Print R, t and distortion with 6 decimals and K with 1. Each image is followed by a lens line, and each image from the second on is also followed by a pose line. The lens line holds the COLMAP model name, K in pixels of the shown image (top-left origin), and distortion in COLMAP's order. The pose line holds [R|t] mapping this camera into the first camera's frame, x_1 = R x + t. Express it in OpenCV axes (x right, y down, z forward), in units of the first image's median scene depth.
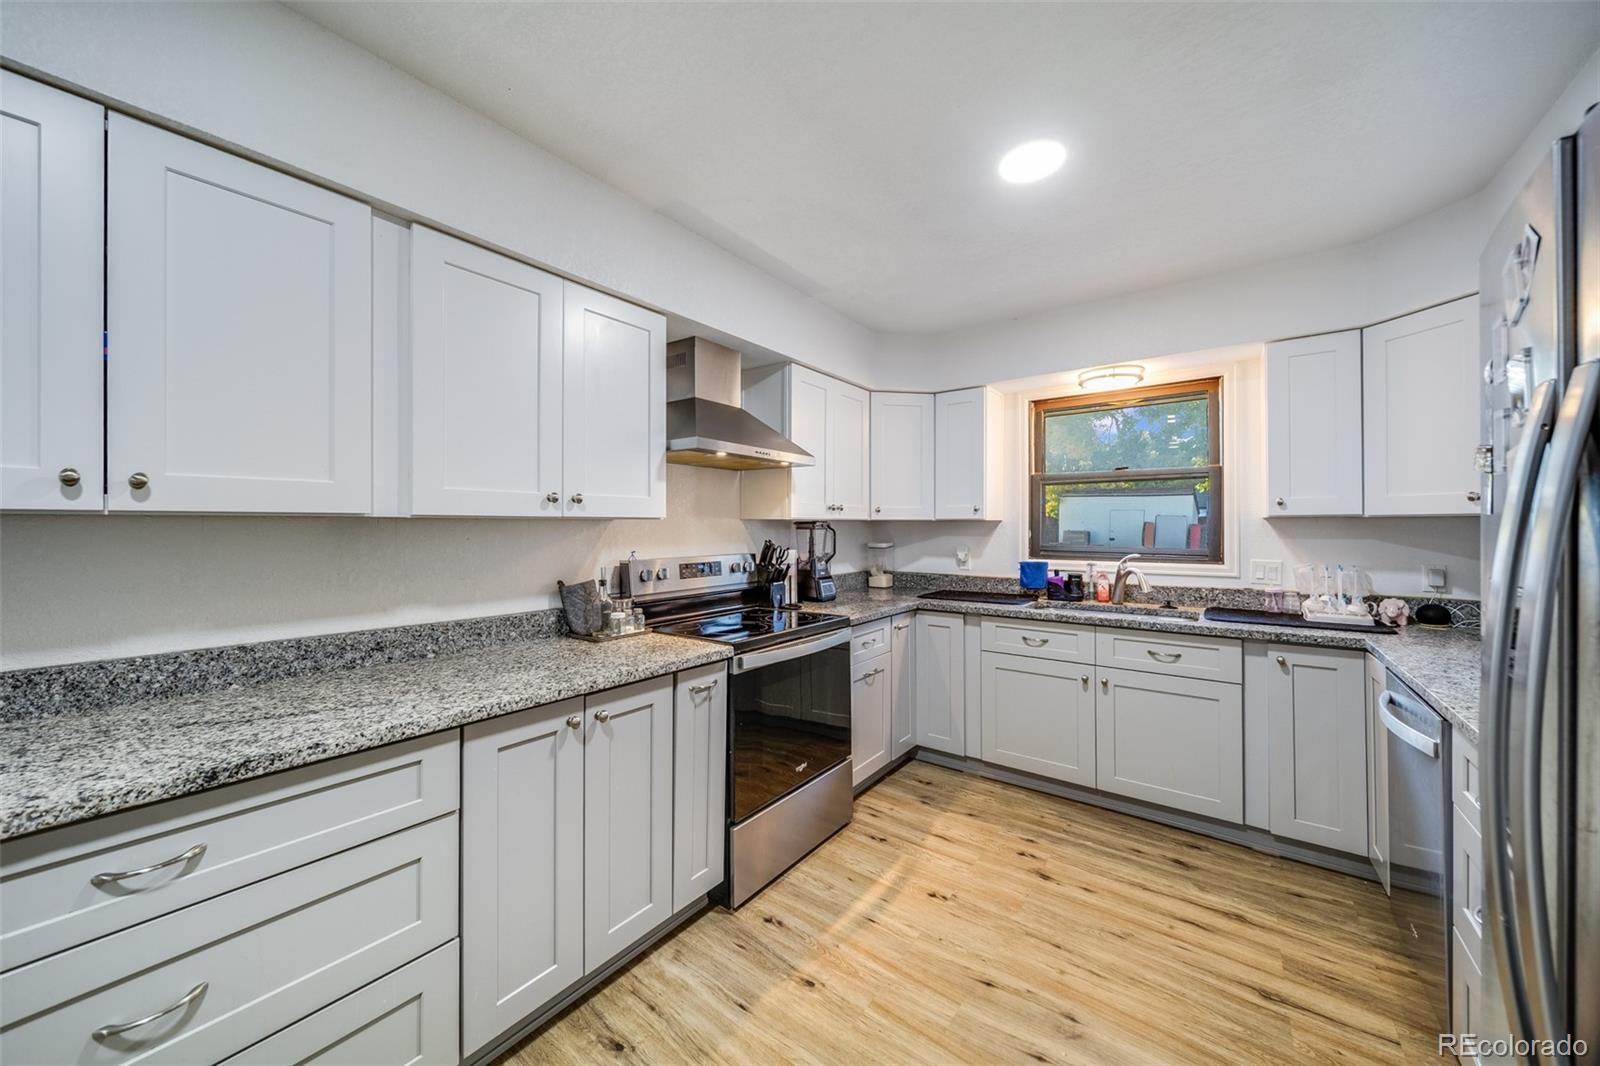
lens RADIAL K [[559.4, 0, 798.6], [0, 559.4, 525.5], [0, 0, 1]] dist [-0.000044, -0.000142]
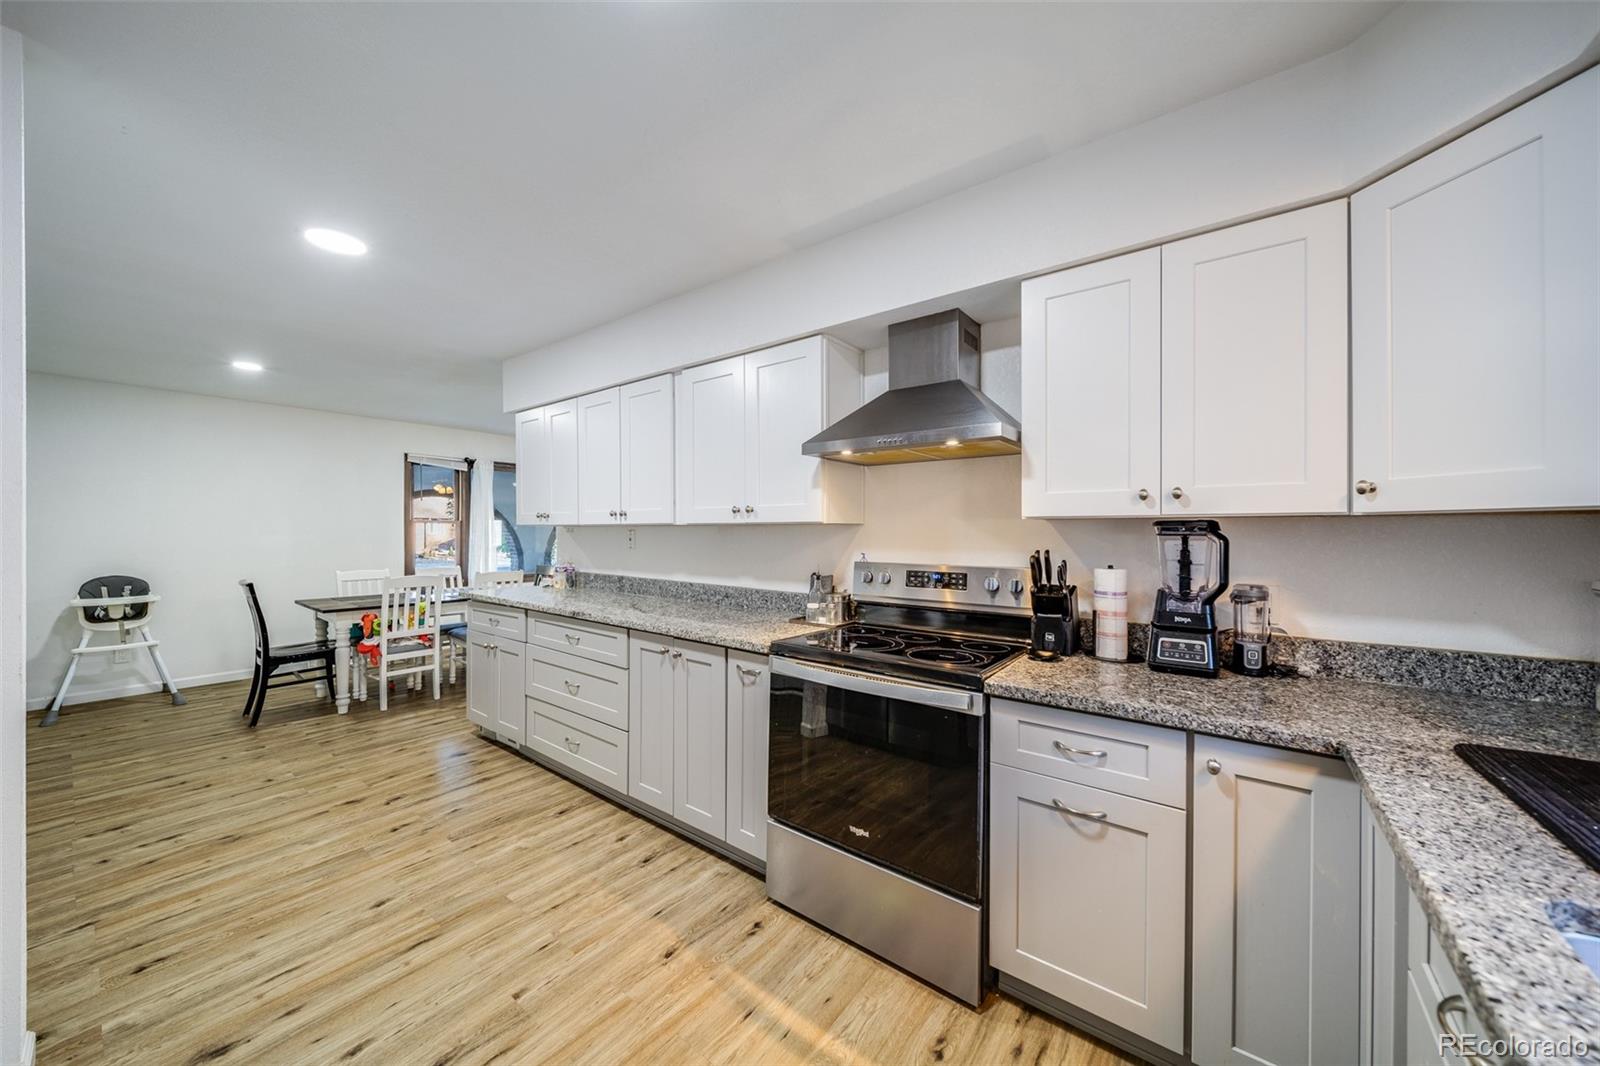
lens RADIAL K [[561.9, 0, 802.1], [0, 561.9, 528.7], [0, 0, 1]] dist [-0.001311, -0.000373]
pose [[0.001865, -0.001950, -0.999996, 0.703050], [0.001676, 0.999997, -0.001947, 0.001646], [0.999997, -0.001673, 0.001868, 0.801485]]
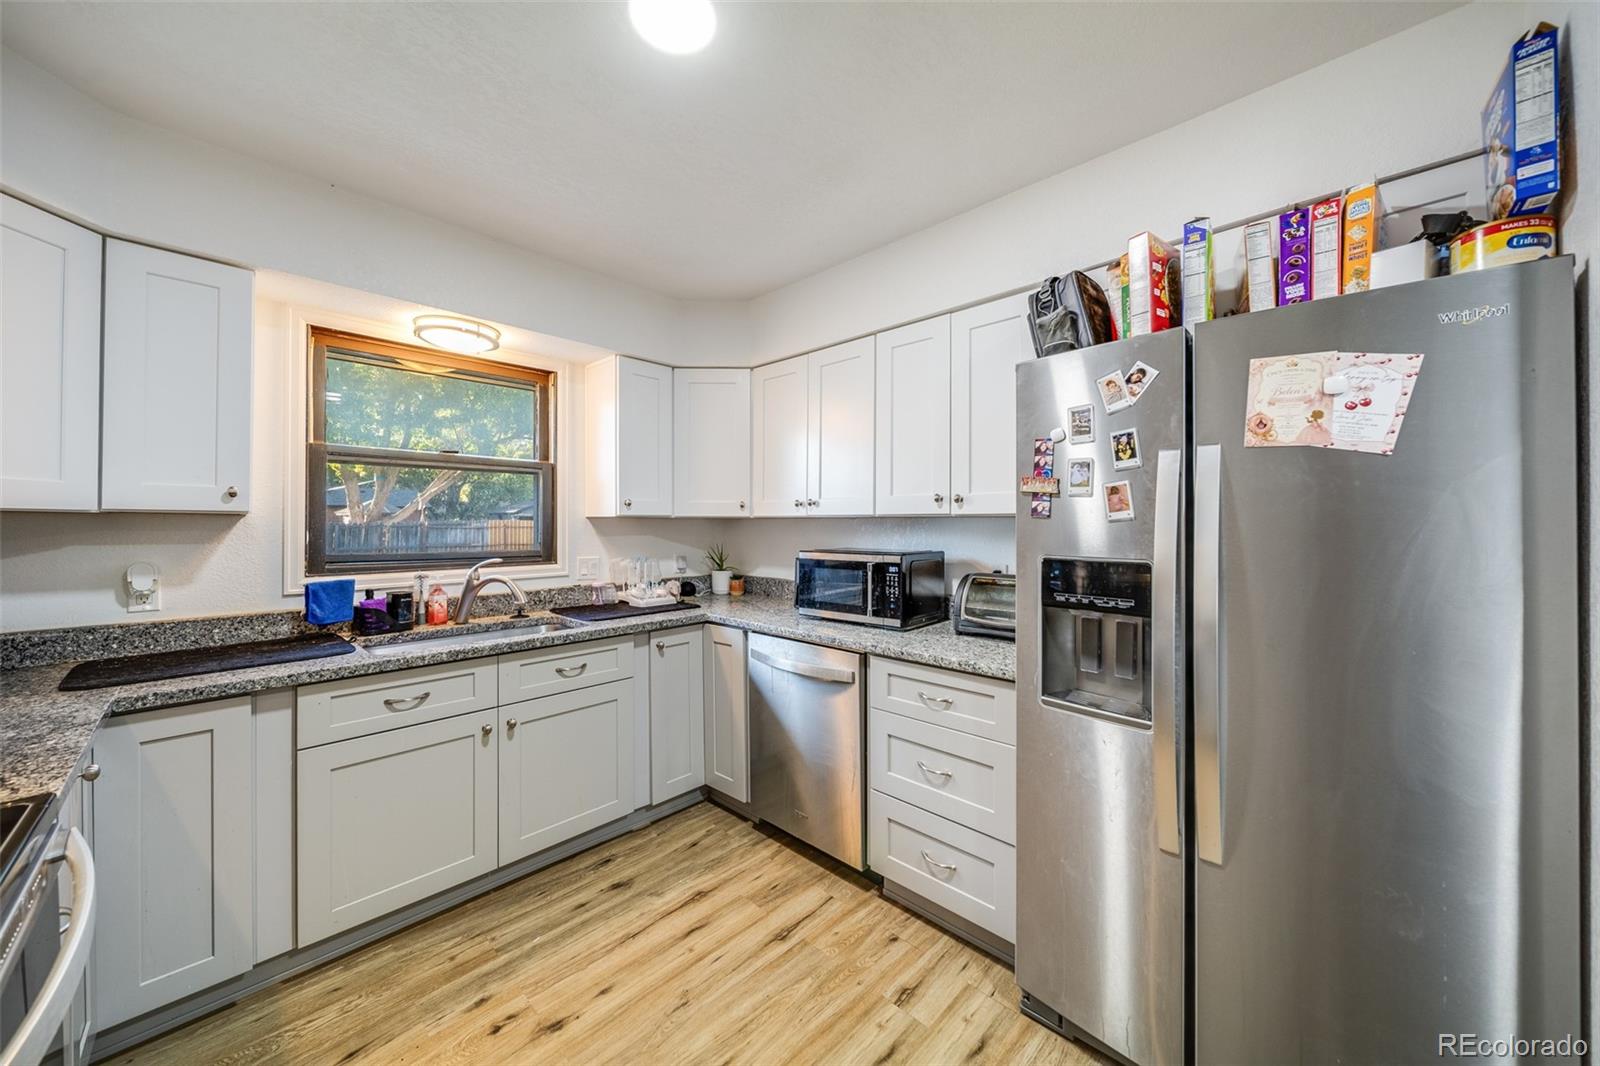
lens RADIAL K [[559.4, 0, 798.6], [0, 559.4, 525.5], [0, 0, 1]] dist [-0.000044, -0.000142]
pose [[0.129961, 0.000022, 0.991519, -0.174048], [-0.000063, 1.000000, -0.000014, 0.002787], [-0.991519, -0.000061, 0.129961, 0.499424]]
